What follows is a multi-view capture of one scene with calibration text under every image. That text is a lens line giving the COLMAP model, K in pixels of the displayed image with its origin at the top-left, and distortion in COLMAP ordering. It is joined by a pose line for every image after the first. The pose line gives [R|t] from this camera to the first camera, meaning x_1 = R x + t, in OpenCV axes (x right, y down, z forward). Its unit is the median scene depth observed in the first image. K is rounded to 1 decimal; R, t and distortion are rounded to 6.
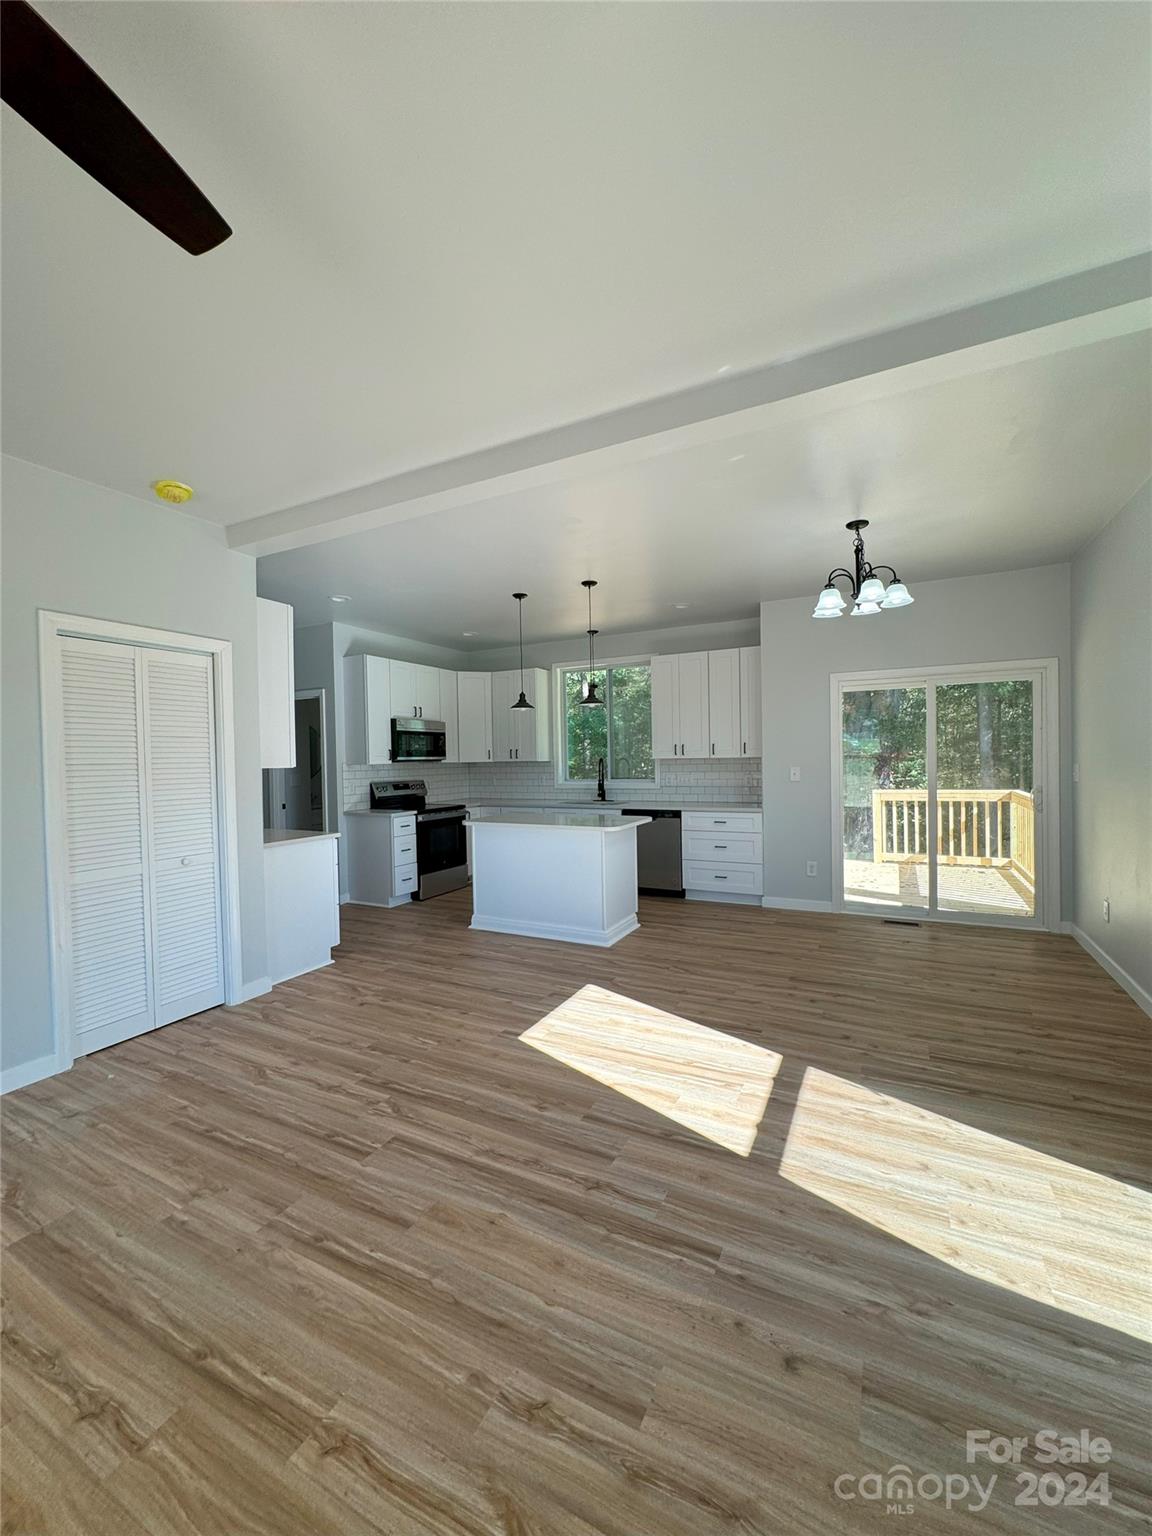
lens RADIAL K [[612.2, 0, 575.3], [0, 612.2, 769.4], [0, 0, 1]] dist [-0.003358, 0.000703]
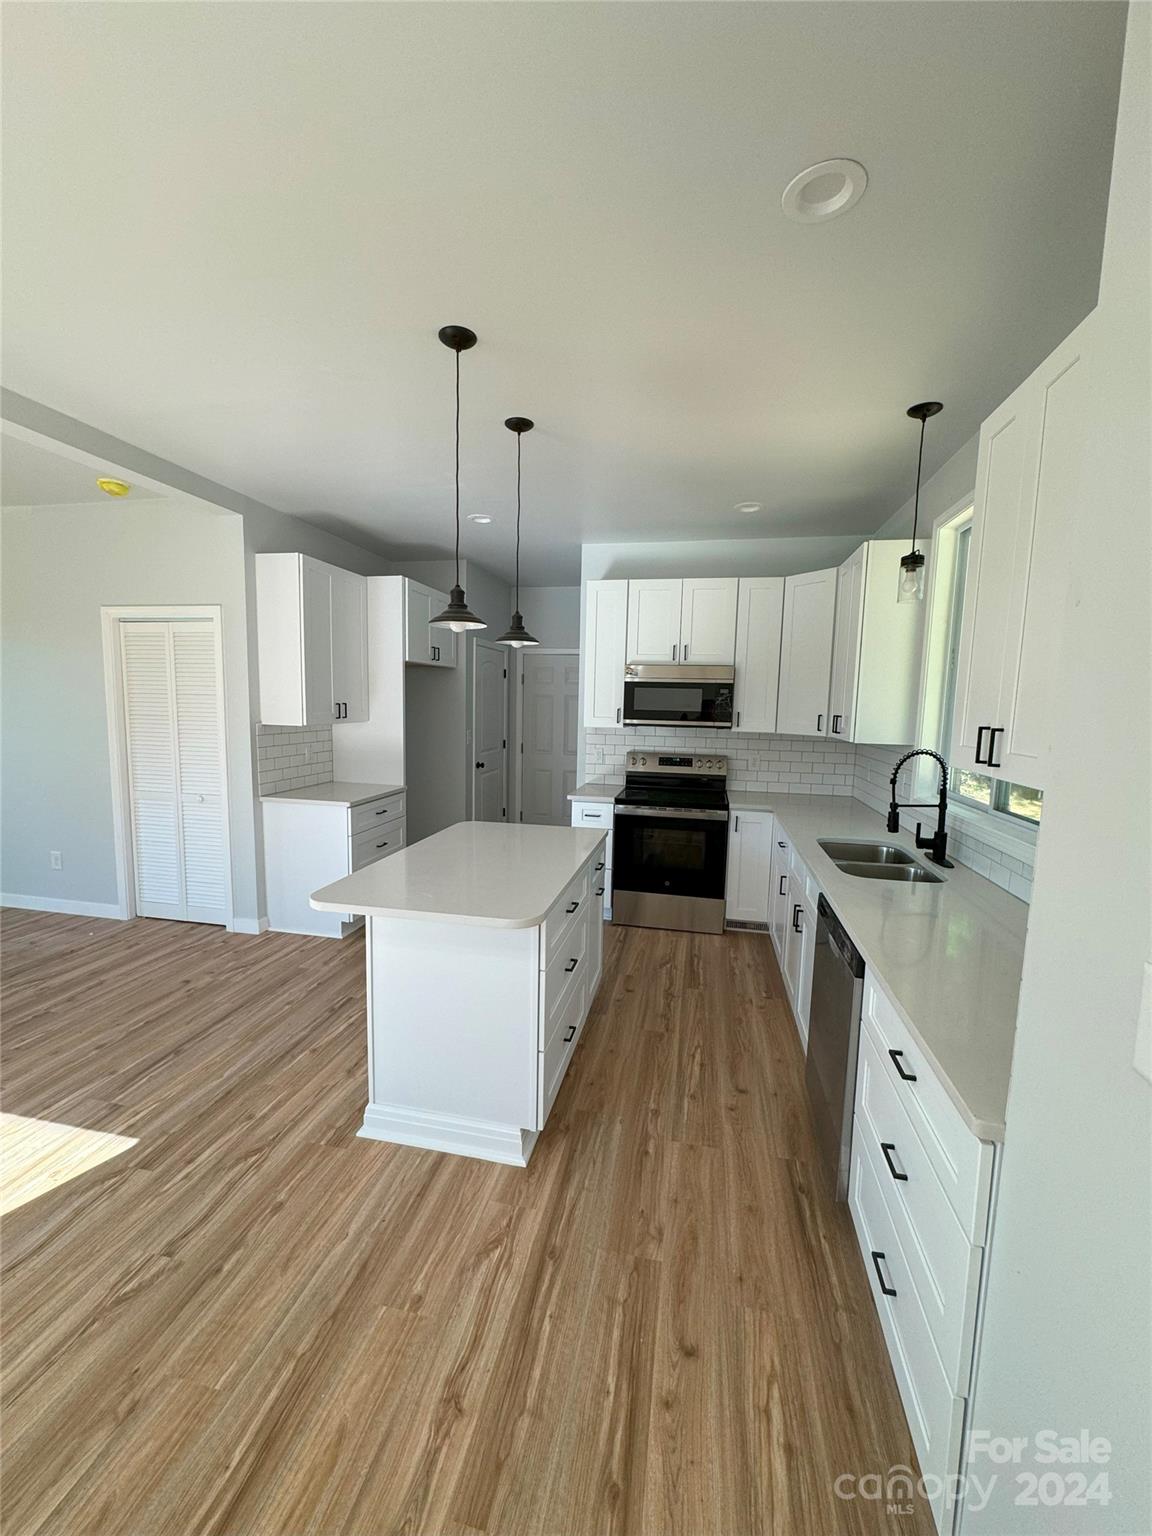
lens RADIAL K [[612.2, 0, 575.3], [0, 612.2, 769.4], [0, 0, 1]] dist [-0.003358, 0.000703]
pose [[0.270862, 0.130601, -0.953717, 0.631157], [-0.044473, 0.991394, 0.123130, -0.078361], [0.961590, 0.009063, 0.274339, 1.237763]]
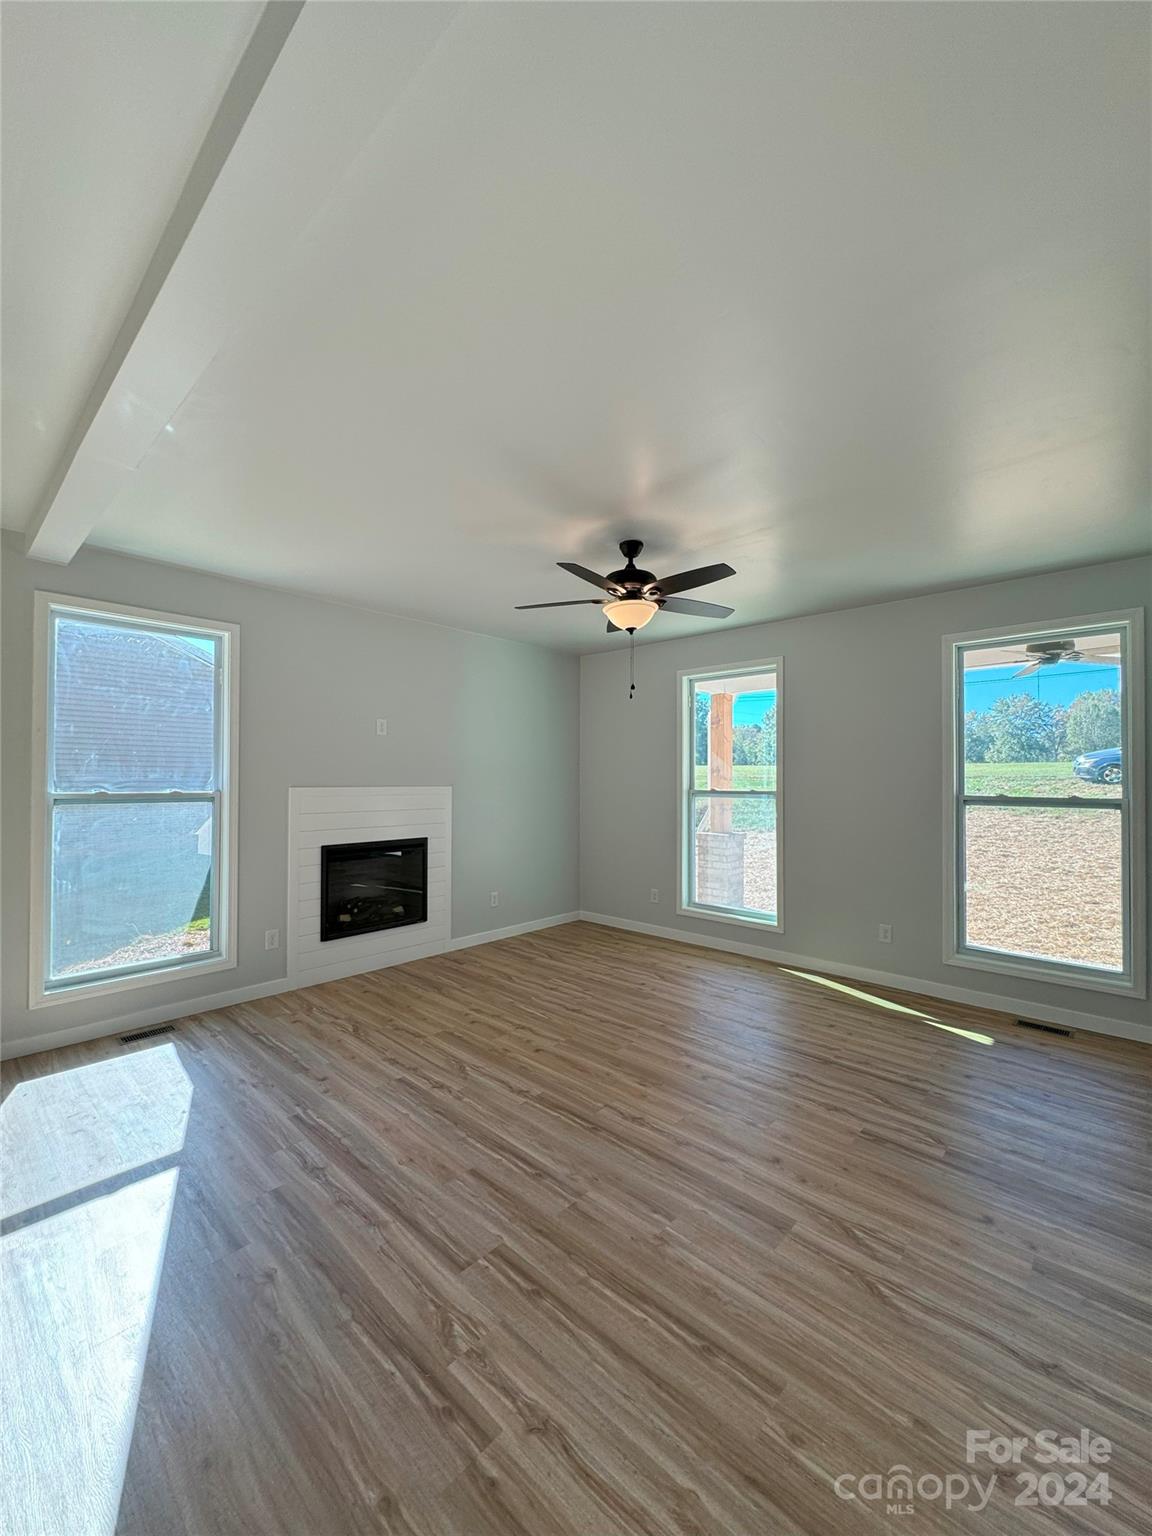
lens RADIAL K [[612.2, 0, 575.3], [0, 612.2, 769.4], [0, 0, 1]] dist [-0.003358, 0.000703]
pose [[-0.963775, 0.018393, 0.266083, -0.403829], [0.018109, 0.999830, -0.003520, -0.032738], [-0.266102, 0.001426, -0.963944, 1.049923]]
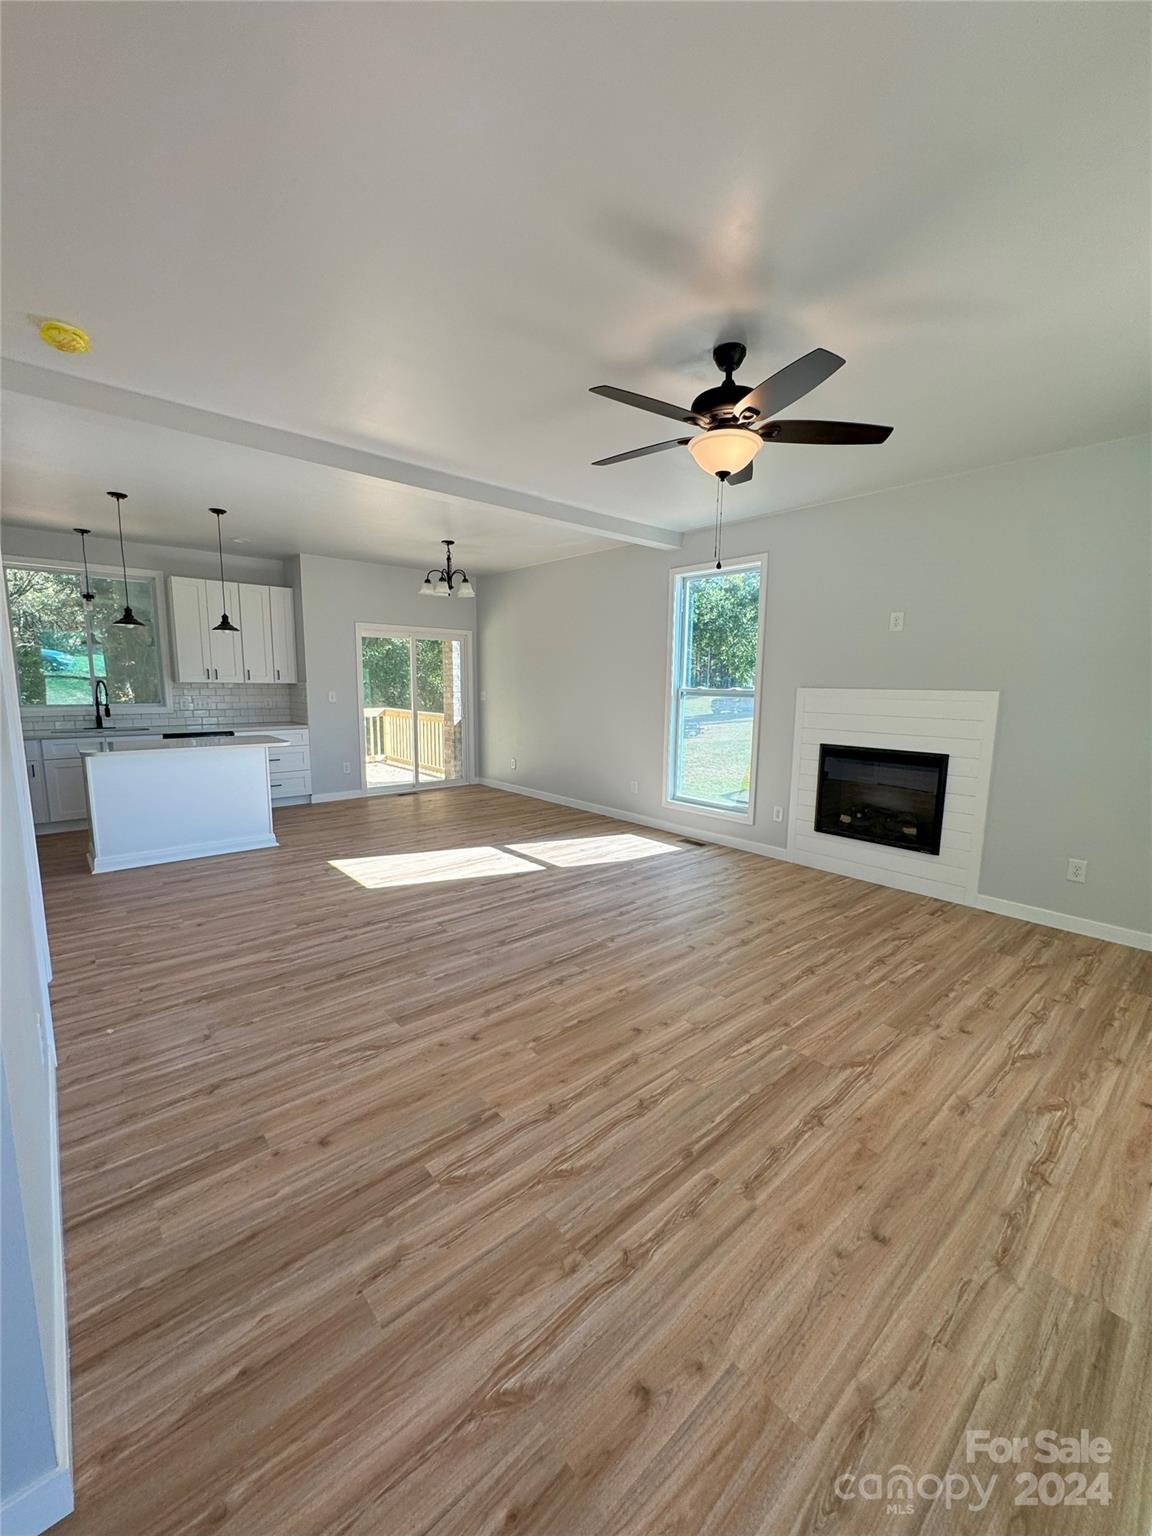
lens RADIAL K [[612.2, 0, 575.3], [0, 612.2, 769.4], [0, 0, 1]] dist [-0.003358, 0.000703]
pose [[0.368528, -0.110527, 0.923023, -0.966706], [-0.002187, 0.992801, 0.119756, 0.004396], [-0.929614, -0.046152, 0.365633, 0.057395]]
